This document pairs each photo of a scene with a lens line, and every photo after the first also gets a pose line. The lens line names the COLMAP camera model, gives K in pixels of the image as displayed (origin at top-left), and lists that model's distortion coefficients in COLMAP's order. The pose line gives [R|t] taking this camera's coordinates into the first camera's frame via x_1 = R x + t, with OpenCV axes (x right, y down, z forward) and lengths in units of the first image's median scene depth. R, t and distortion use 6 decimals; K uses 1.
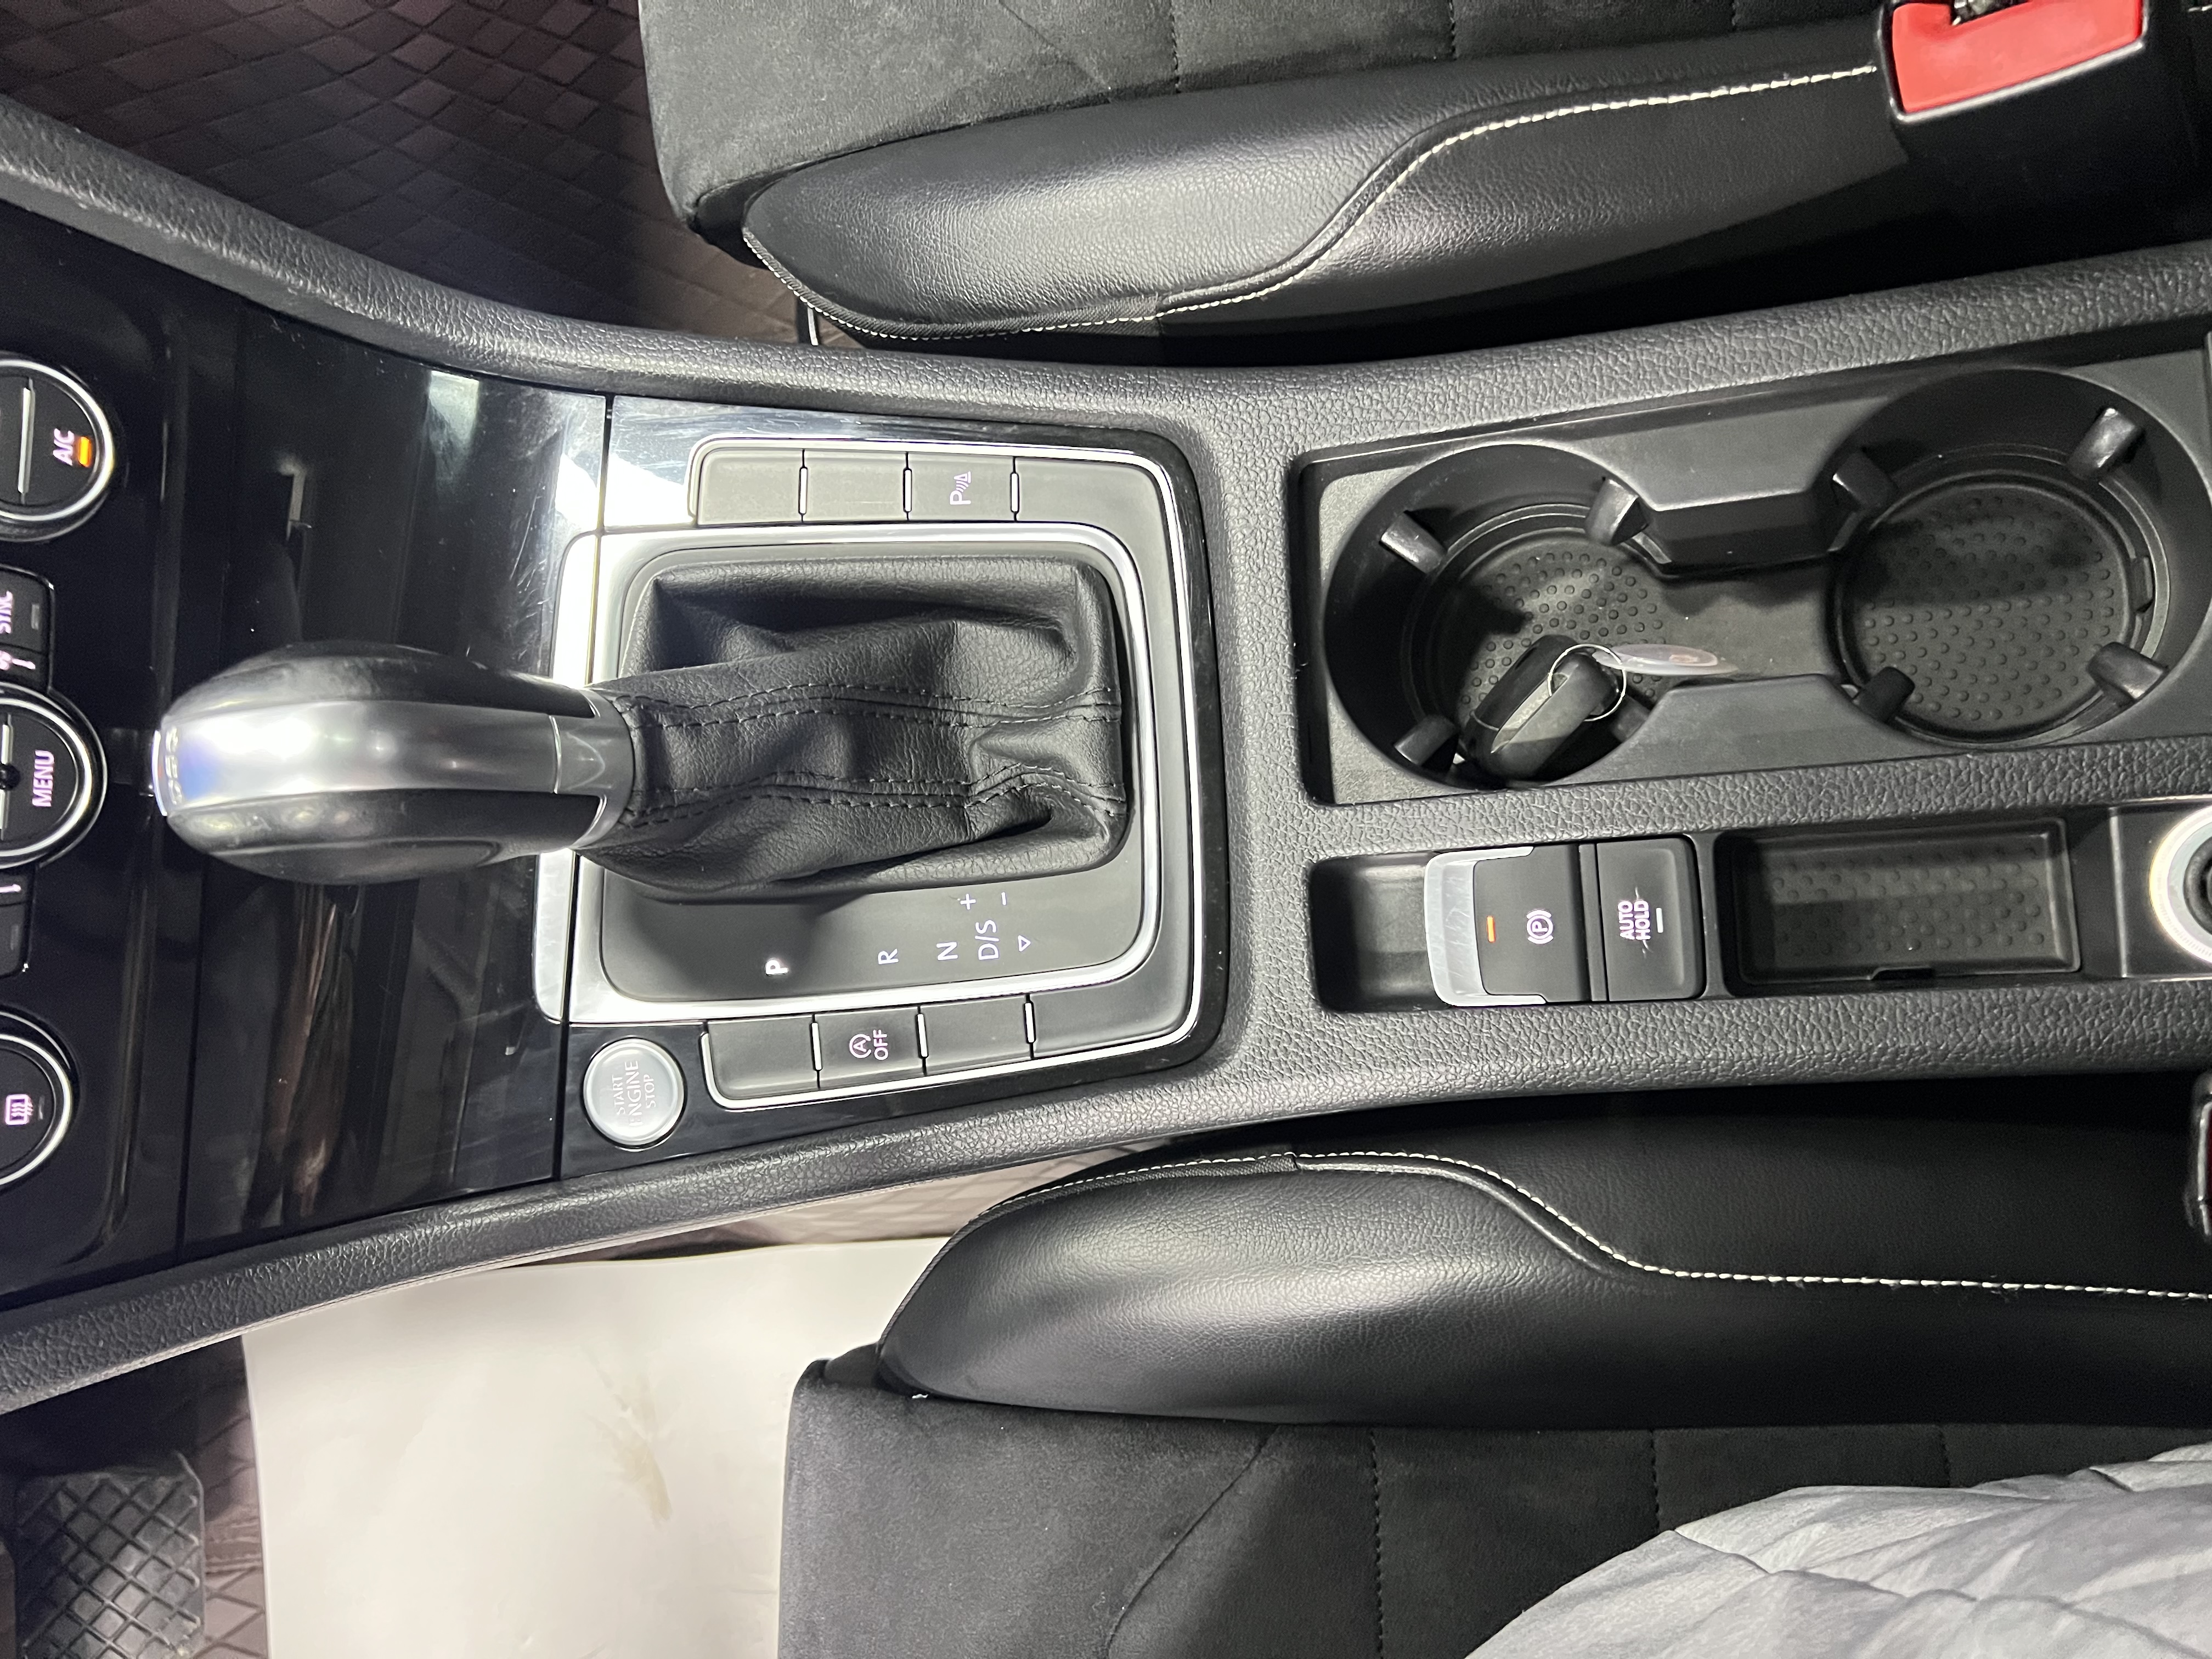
lens RADIAL K [[1693.8, 0, 1110.7], [0, 1693.8, 835.8], [0, 0, 1]] dist [0.005574, -0.006029]
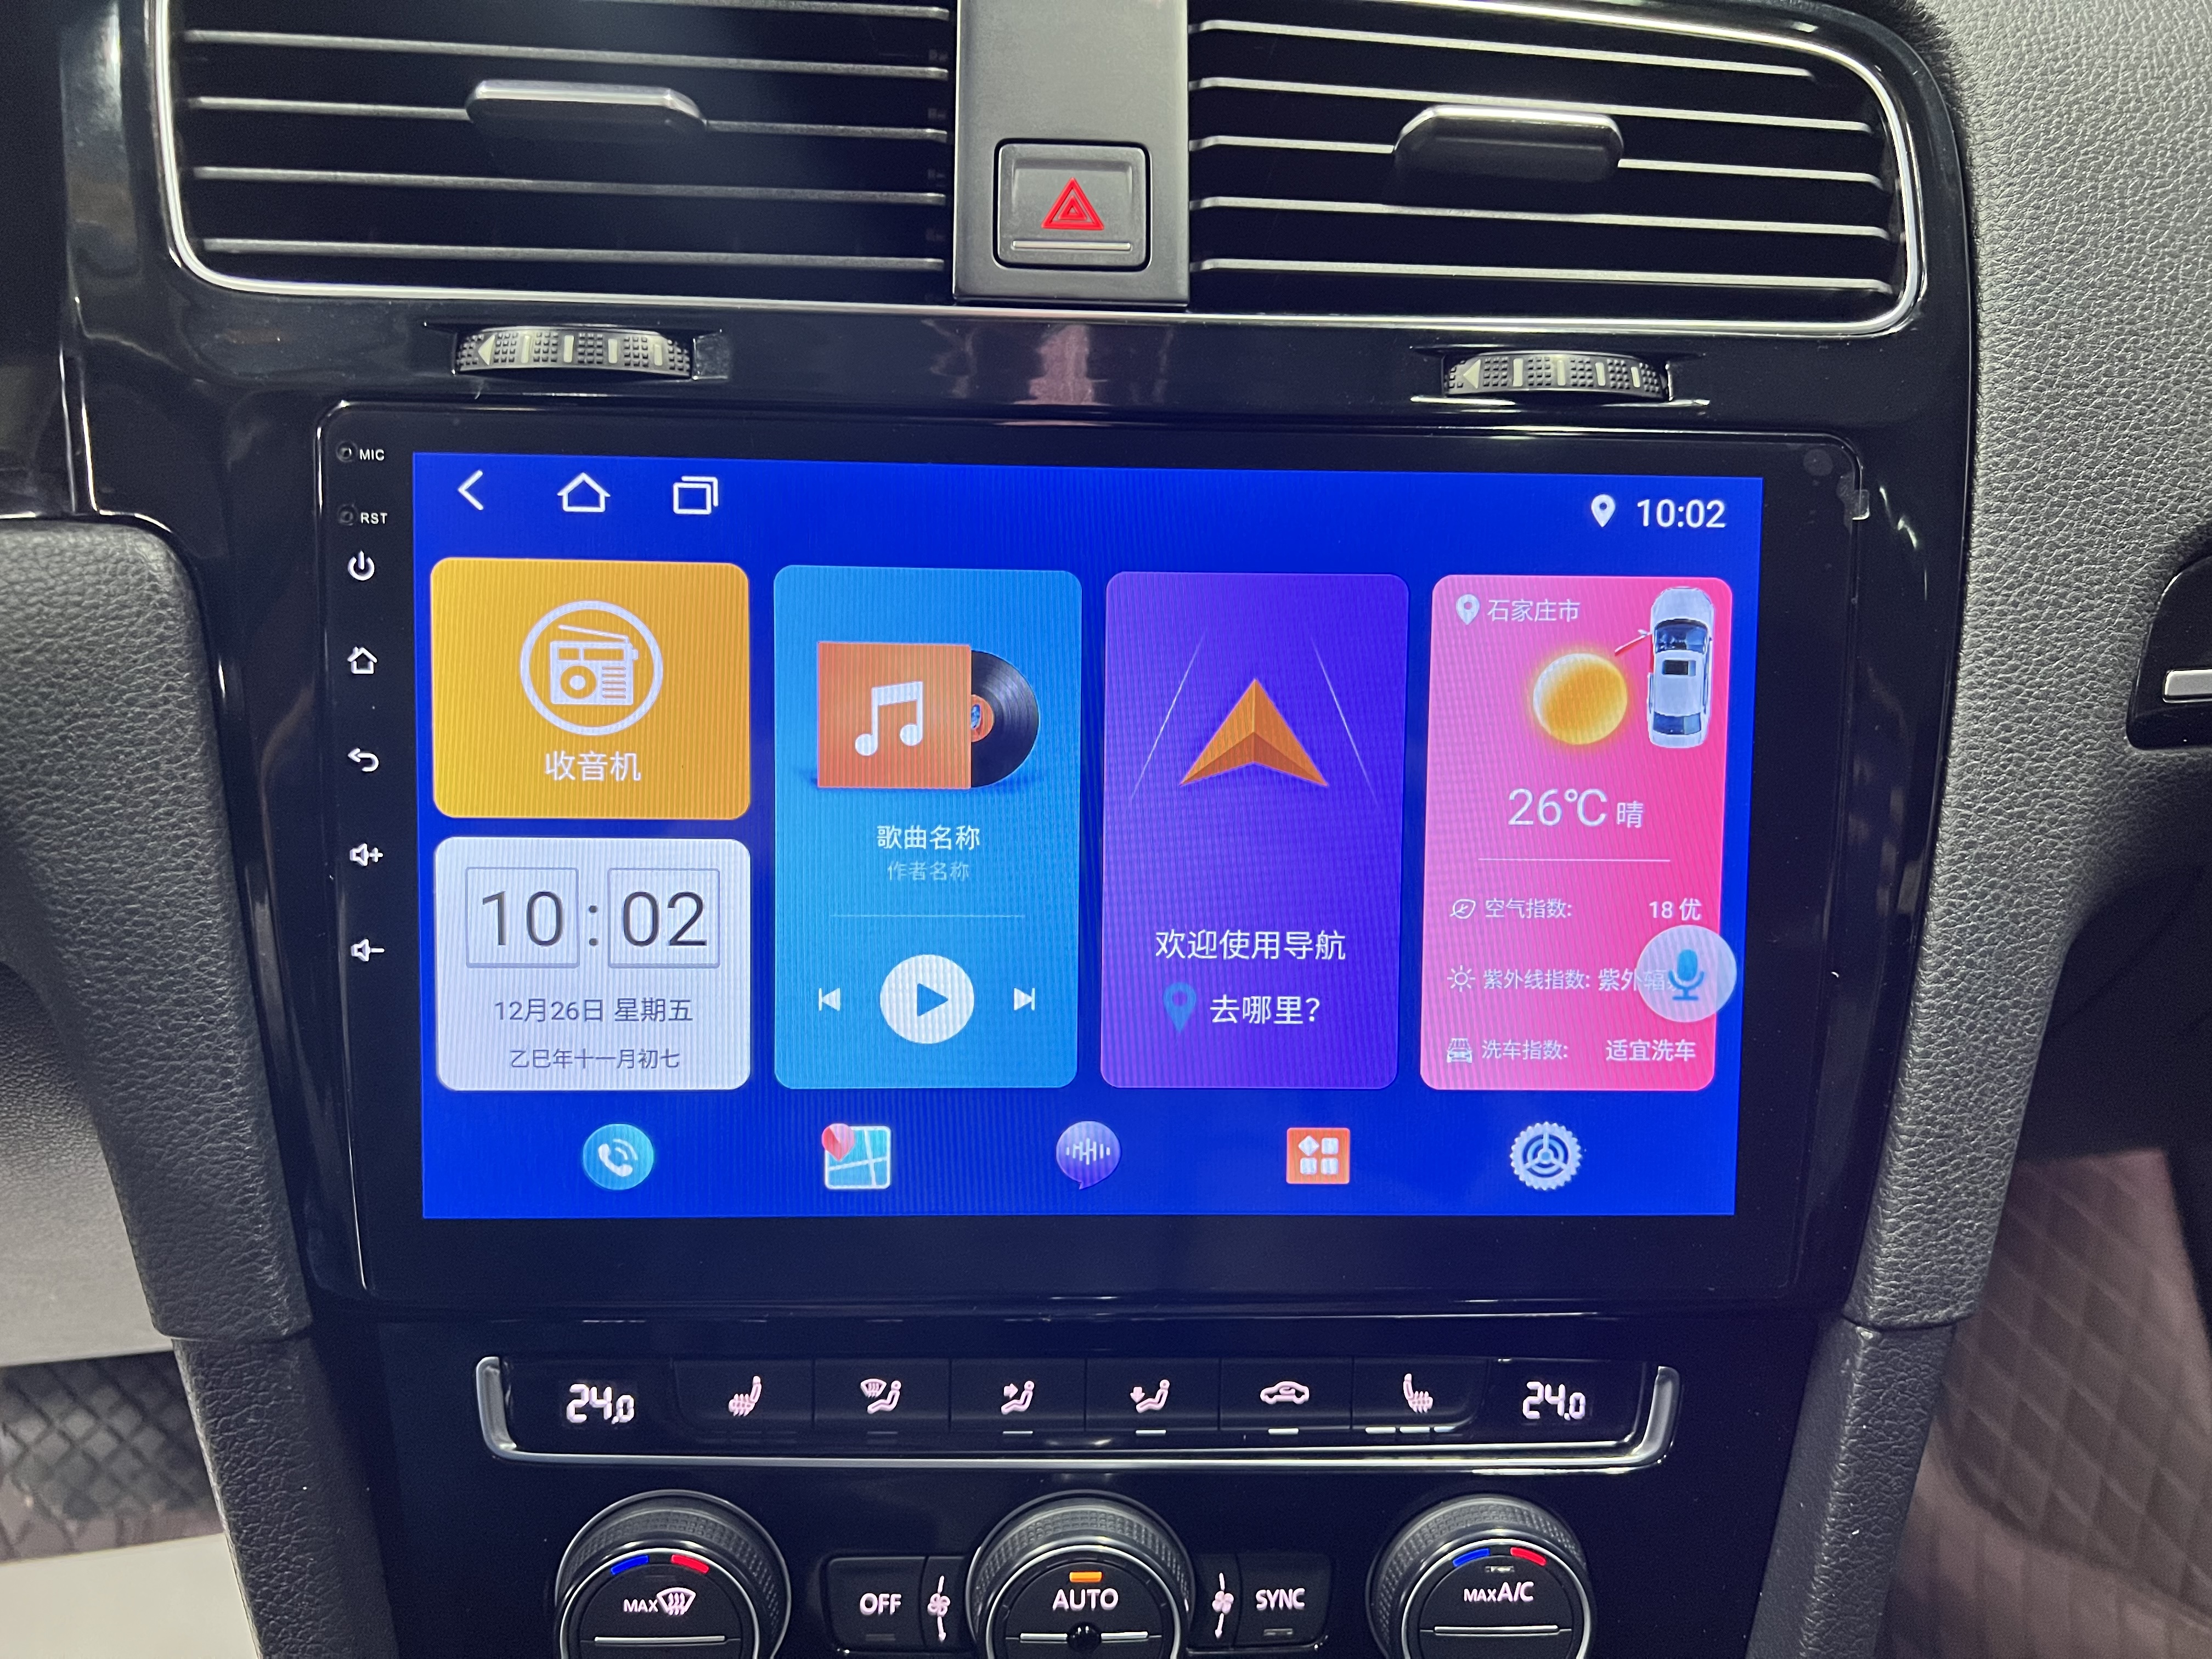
lens RADIAL K [[1693.8, 0, 1110.7], [0, 1693.8, 835.8], [0, 0, 1]] dist [0.005574, -0.006029]
pose [[0.100000, 0.773652, -0.625670, -0.401364], [-0.992668, 0.034658, -0.115801, 0.029530], [-0.067905, 0.632662, 0.771445, 0.127239]]
